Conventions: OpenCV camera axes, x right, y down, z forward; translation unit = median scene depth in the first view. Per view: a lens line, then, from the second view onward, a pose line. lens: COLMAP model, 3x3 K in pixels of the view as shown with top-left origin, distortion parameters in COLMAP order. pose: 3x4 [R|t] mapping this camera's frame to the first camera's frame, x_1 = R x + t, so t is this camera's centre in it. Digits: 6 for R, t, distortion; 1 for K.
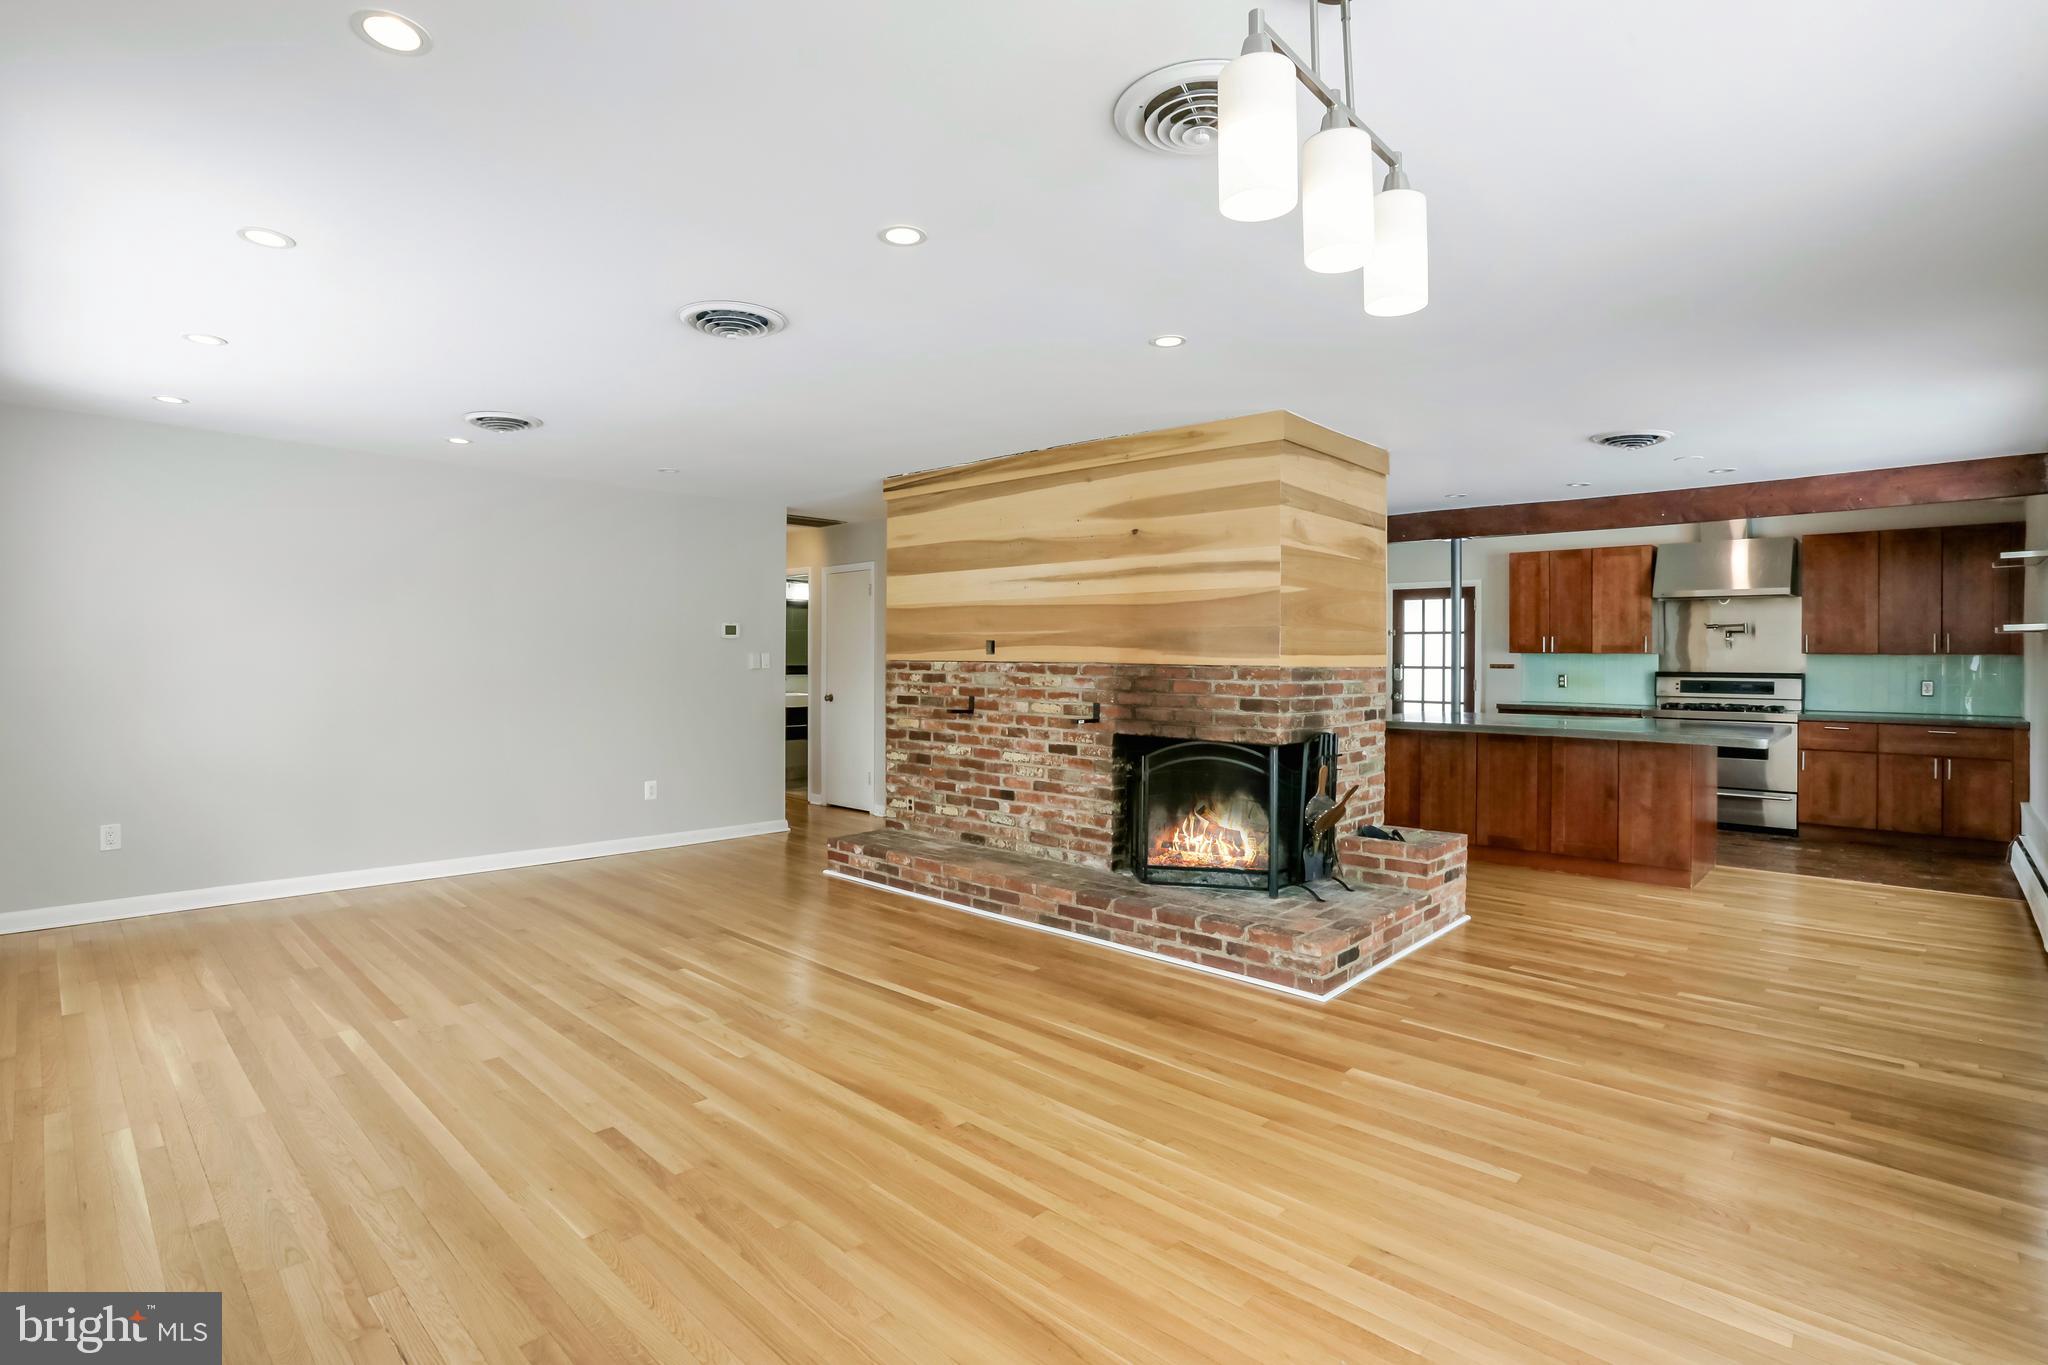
lens RADIAL K [[942.5, 0, 1025.8], [0, 942.5, 653.7], [0, 0, 1]] dist [-0.043466, 0.013772]
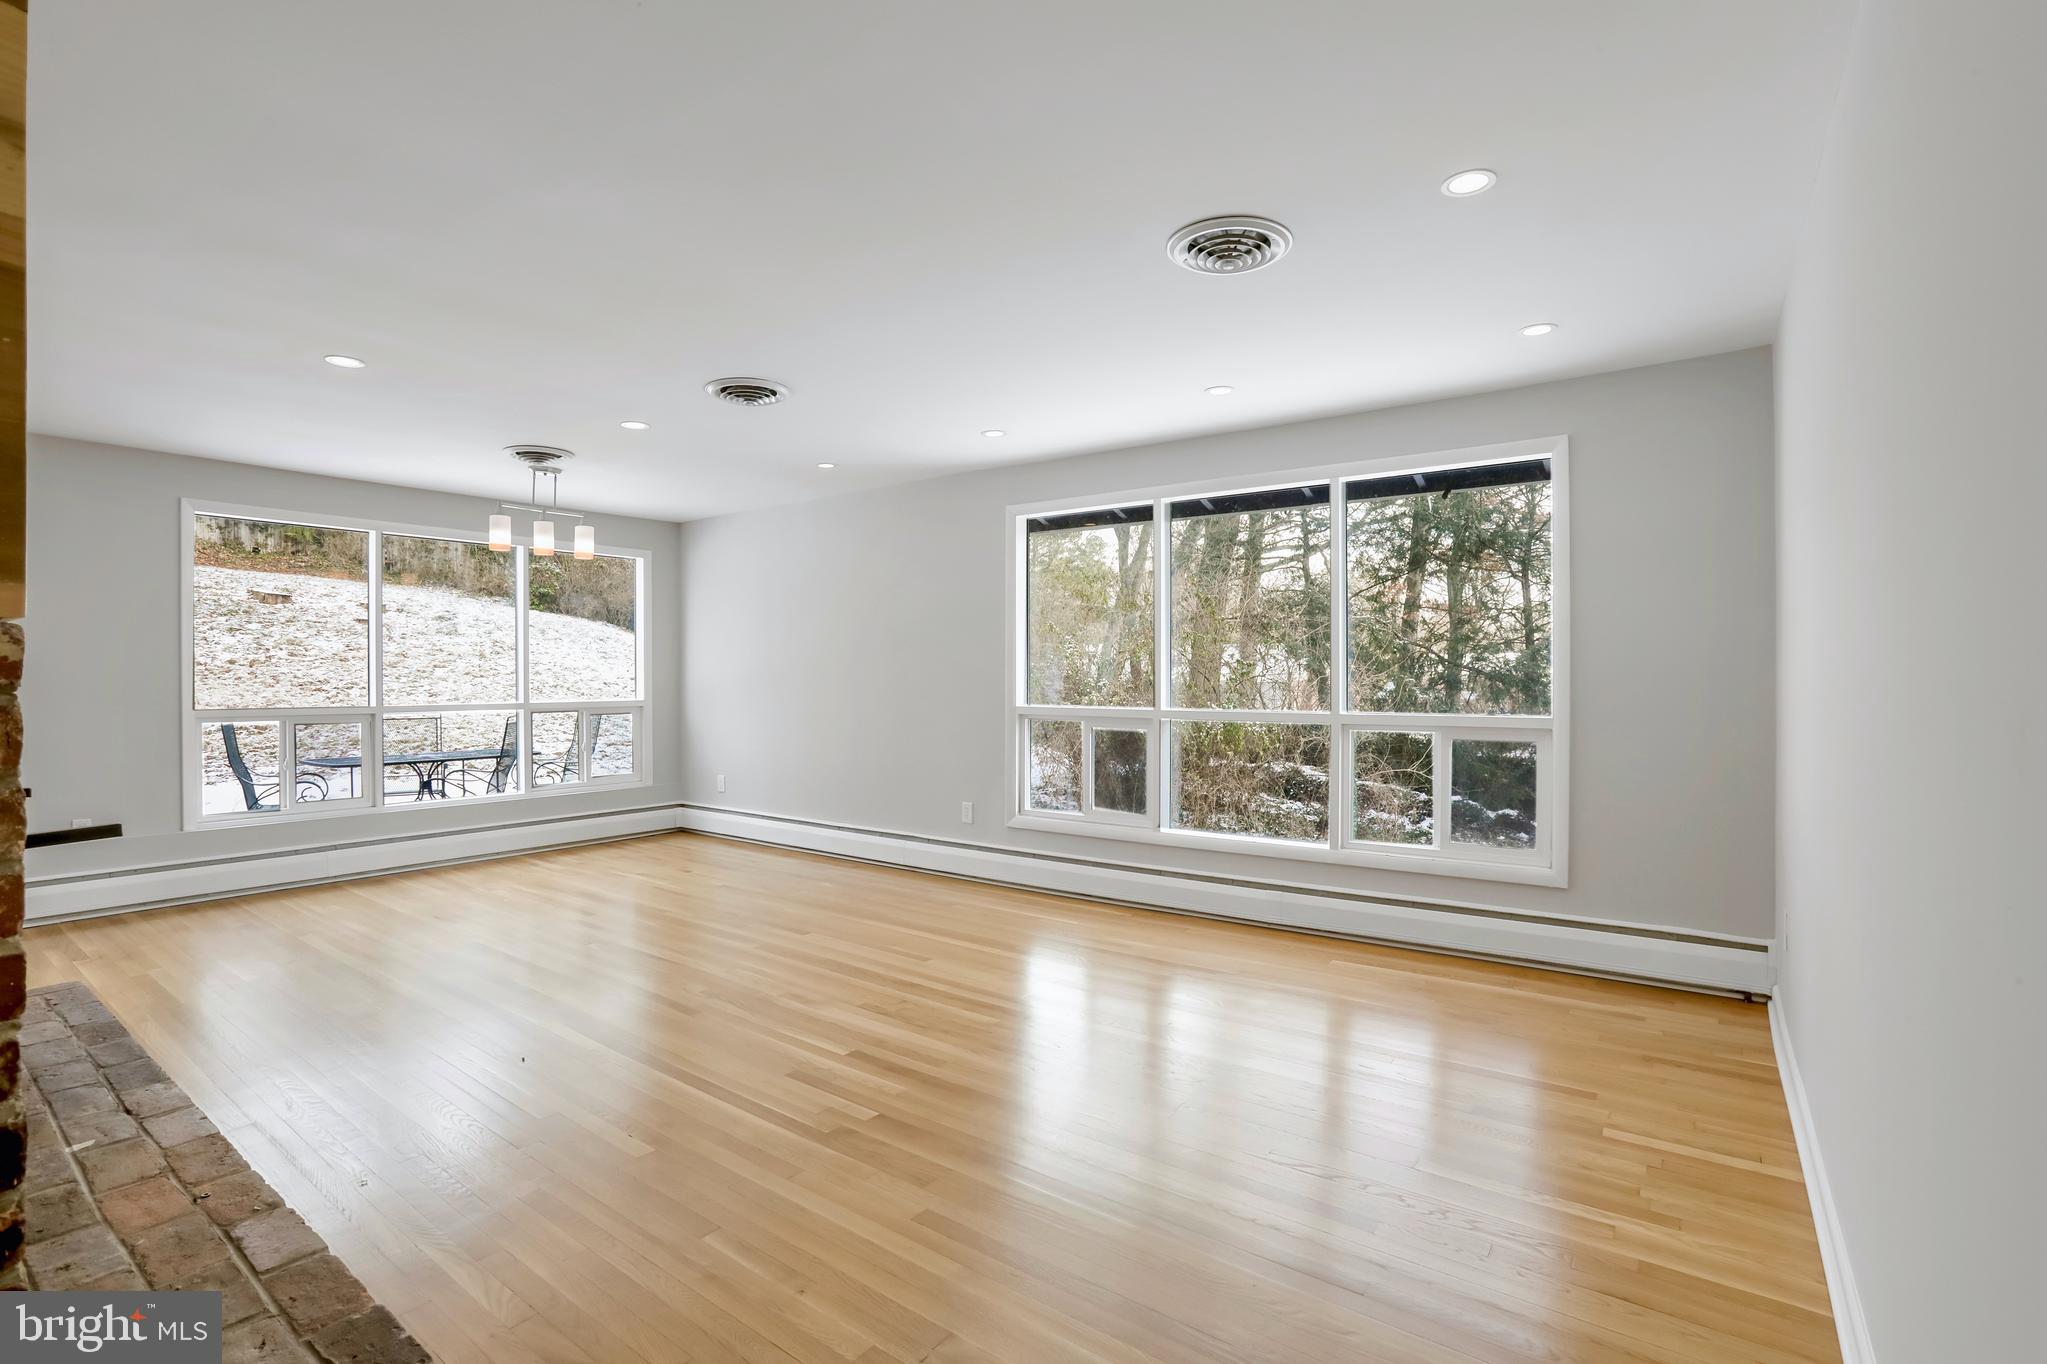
lens RADIAL K [[942.1, 0, 1021.2], [0, 942.1, 676.5], [0, 0, 1]] dist [-0.043466, 0.013772]
pose [[-0.992898, -0.002052, -0.118948, -0.493281], [-0.003293, 0.999942, 0.010237, 0.009283], [0.118920, 0.010556, -0.992848, 2.125672]]
